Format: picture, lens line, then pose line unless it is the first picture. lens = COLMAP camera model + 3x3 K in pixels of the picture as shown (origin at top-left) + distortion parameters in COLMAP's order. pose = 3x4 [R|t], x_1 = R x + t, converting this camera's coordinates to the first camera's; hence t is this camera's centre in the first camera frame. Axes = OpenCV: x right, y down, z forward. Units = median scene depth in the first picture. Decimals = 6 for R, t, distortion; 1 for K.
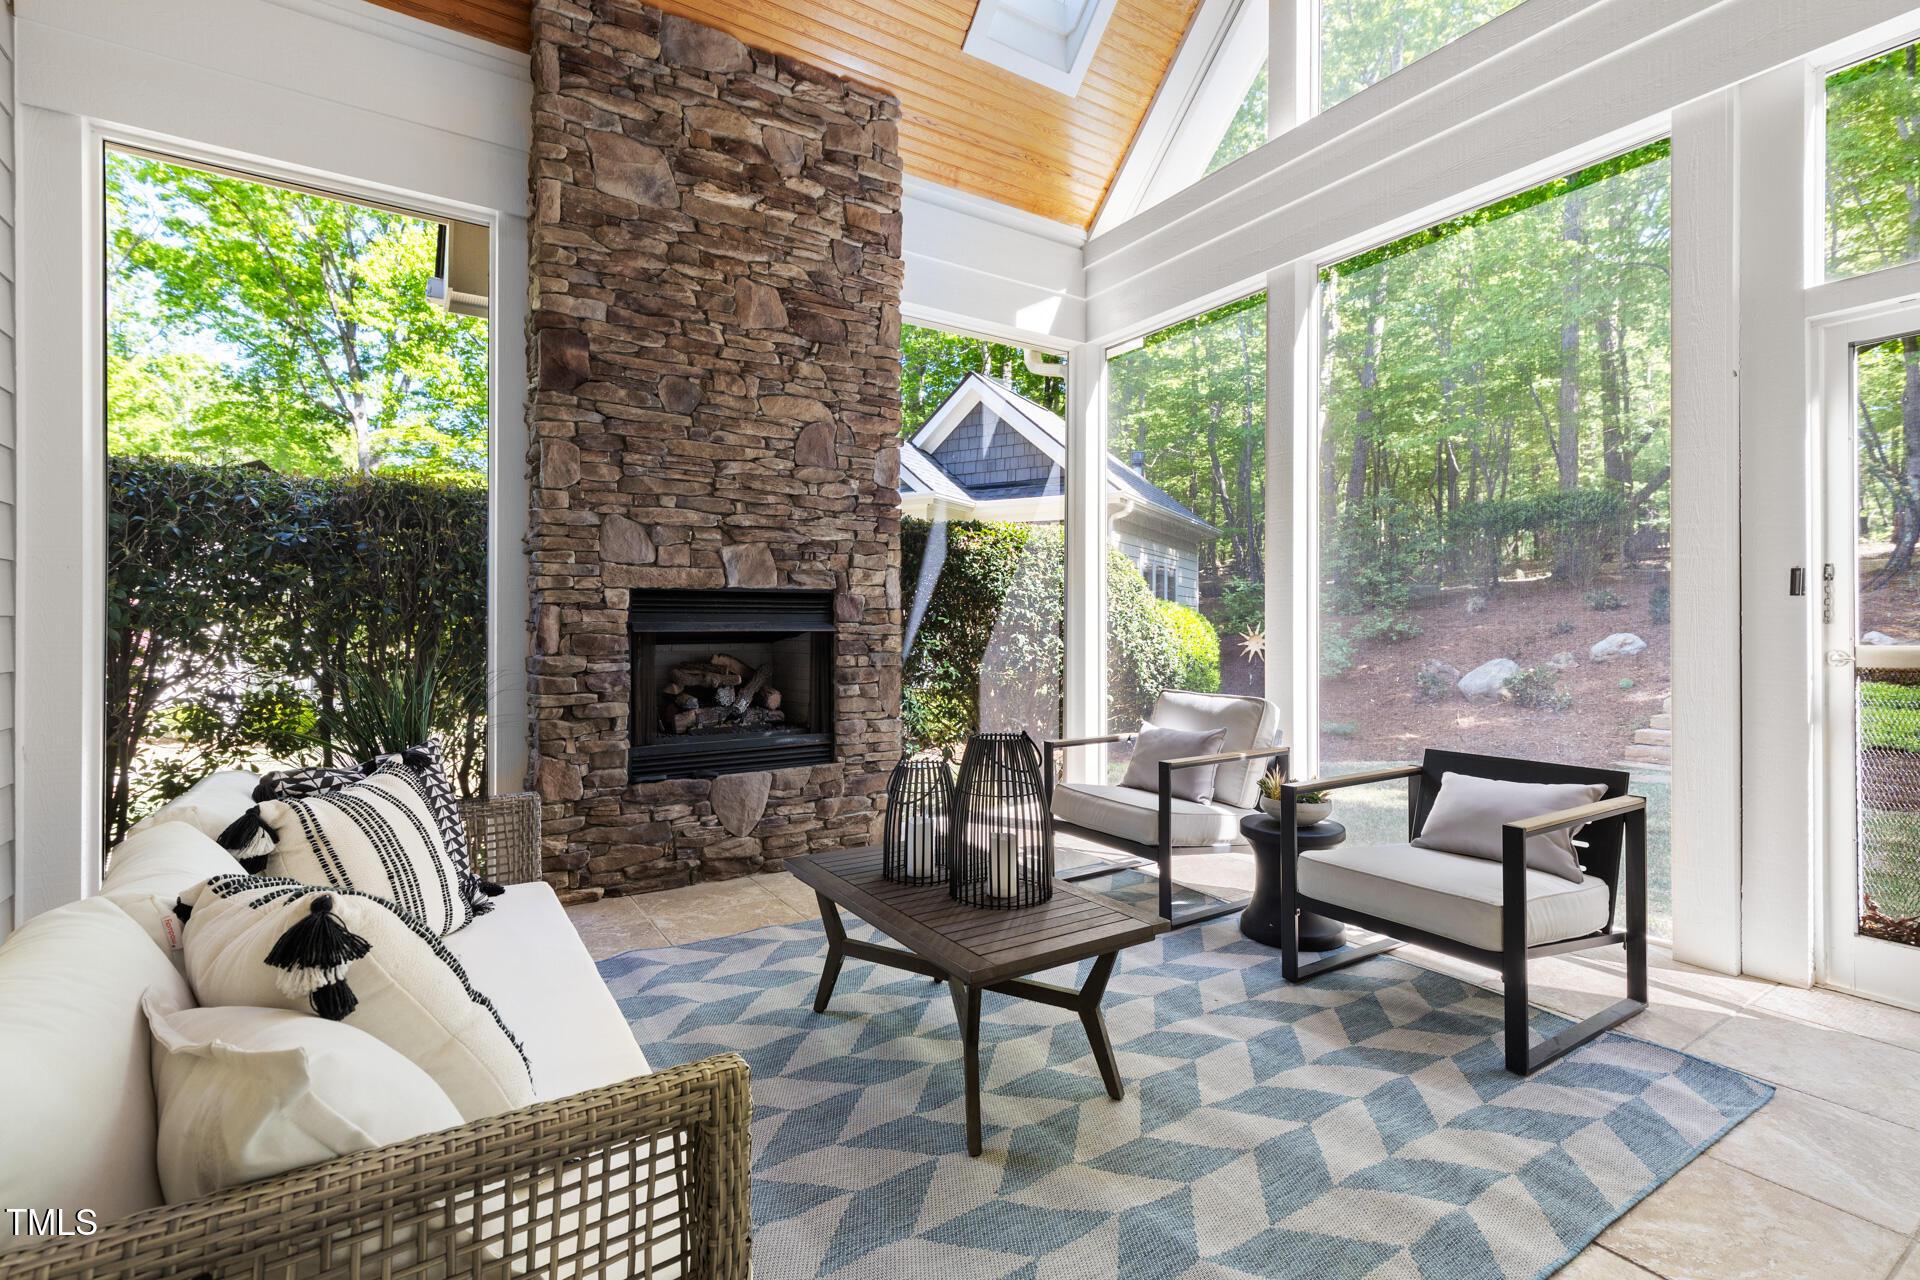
lens RADIAL K [[889.2, 0, 966.2], [0, 889.2, 630.4], [0, 0, 1]] dist [0.009945, -0.000951]
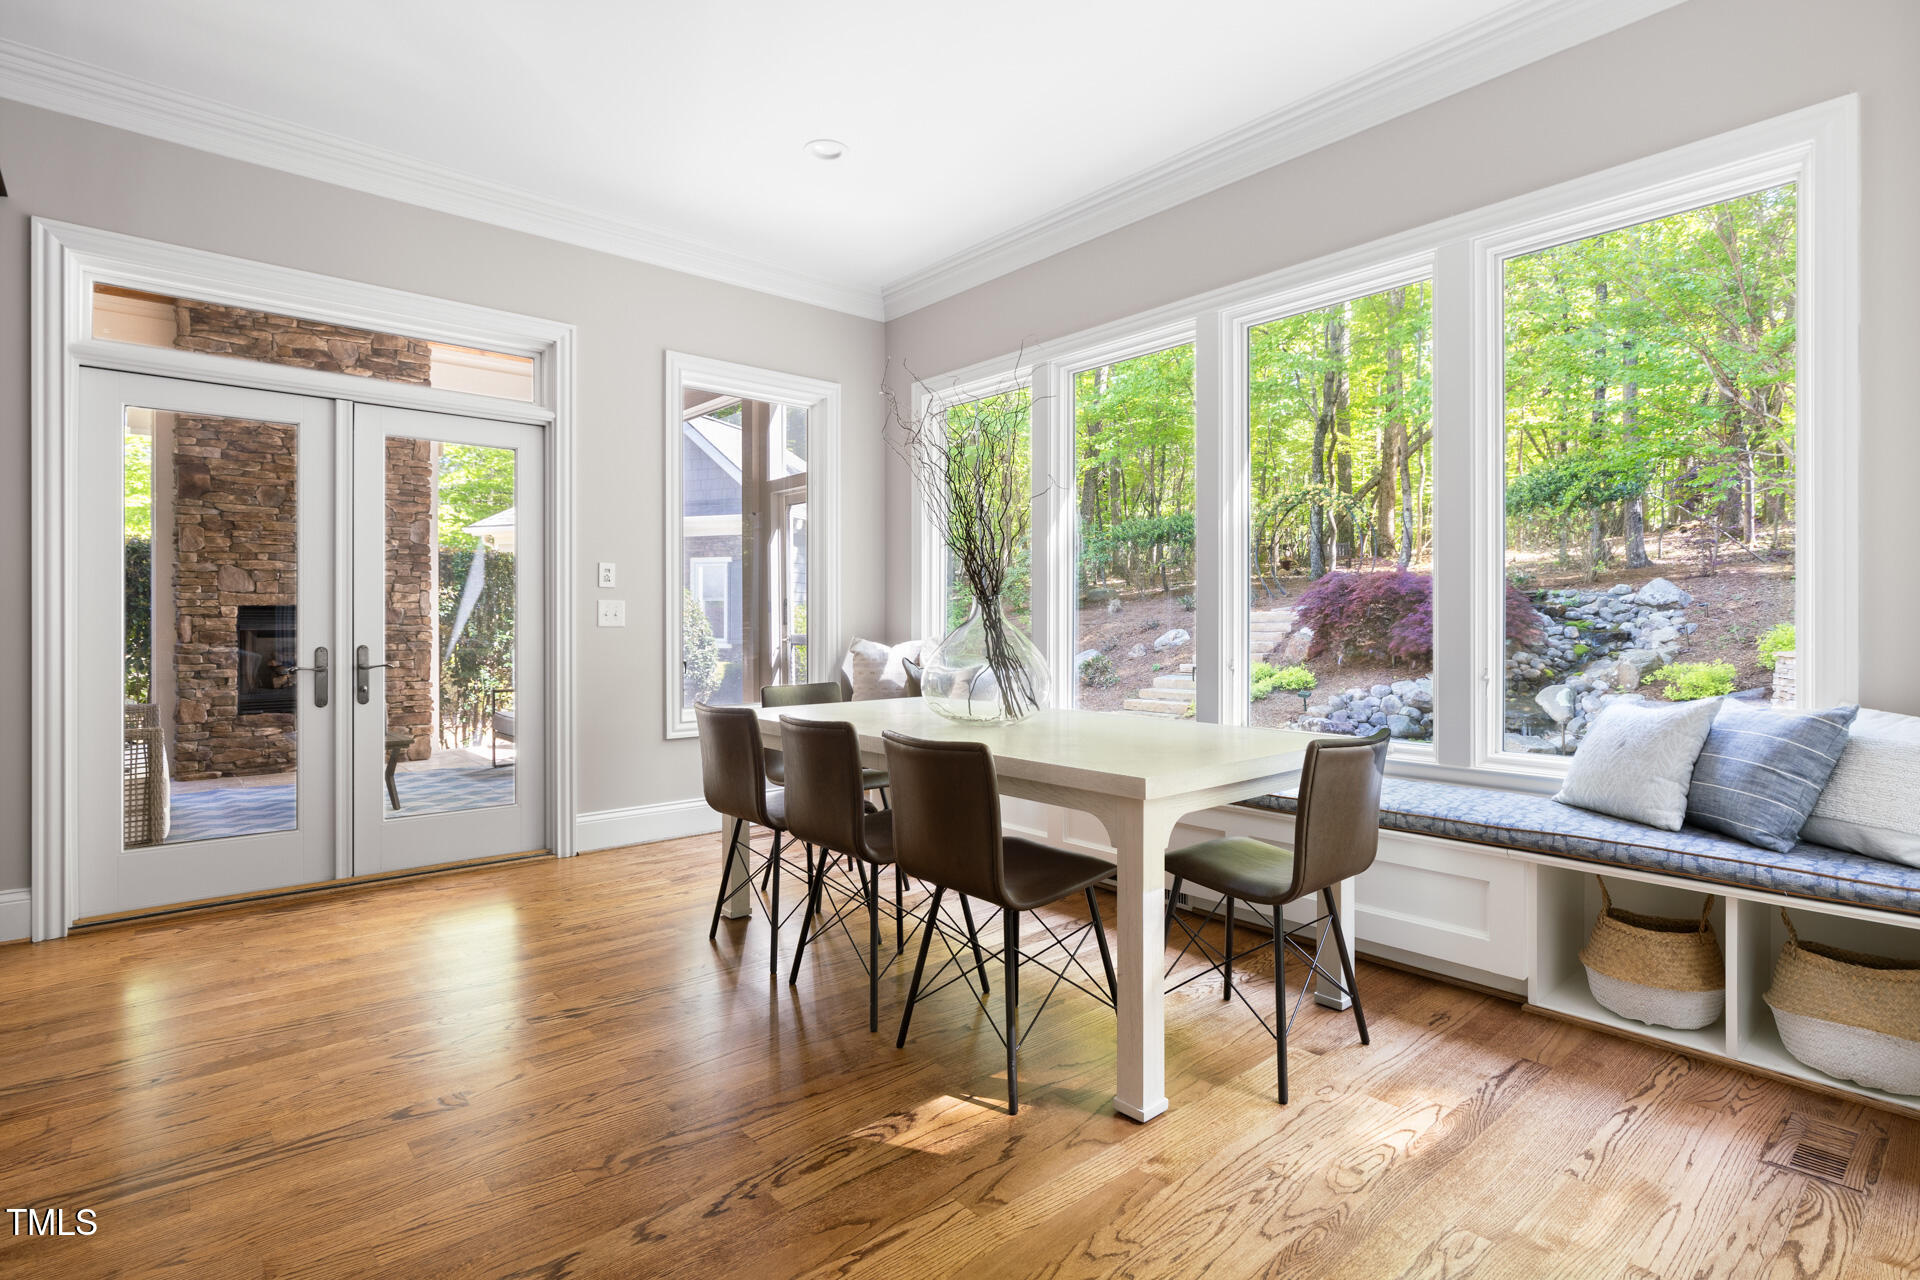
lens RADIAL K [[963.2, 0, 970.1], [0, 963.2, 631.9], [0, 0, 1]] dist [0.000494, 0.000482]
pose [[0.990194, -0.004287, 0.139632, 0.815526], [0.003988, 0.999989, 0.002419, 0.006600], [-0.139641, -0.001838, 0.990200, -1.132895]]
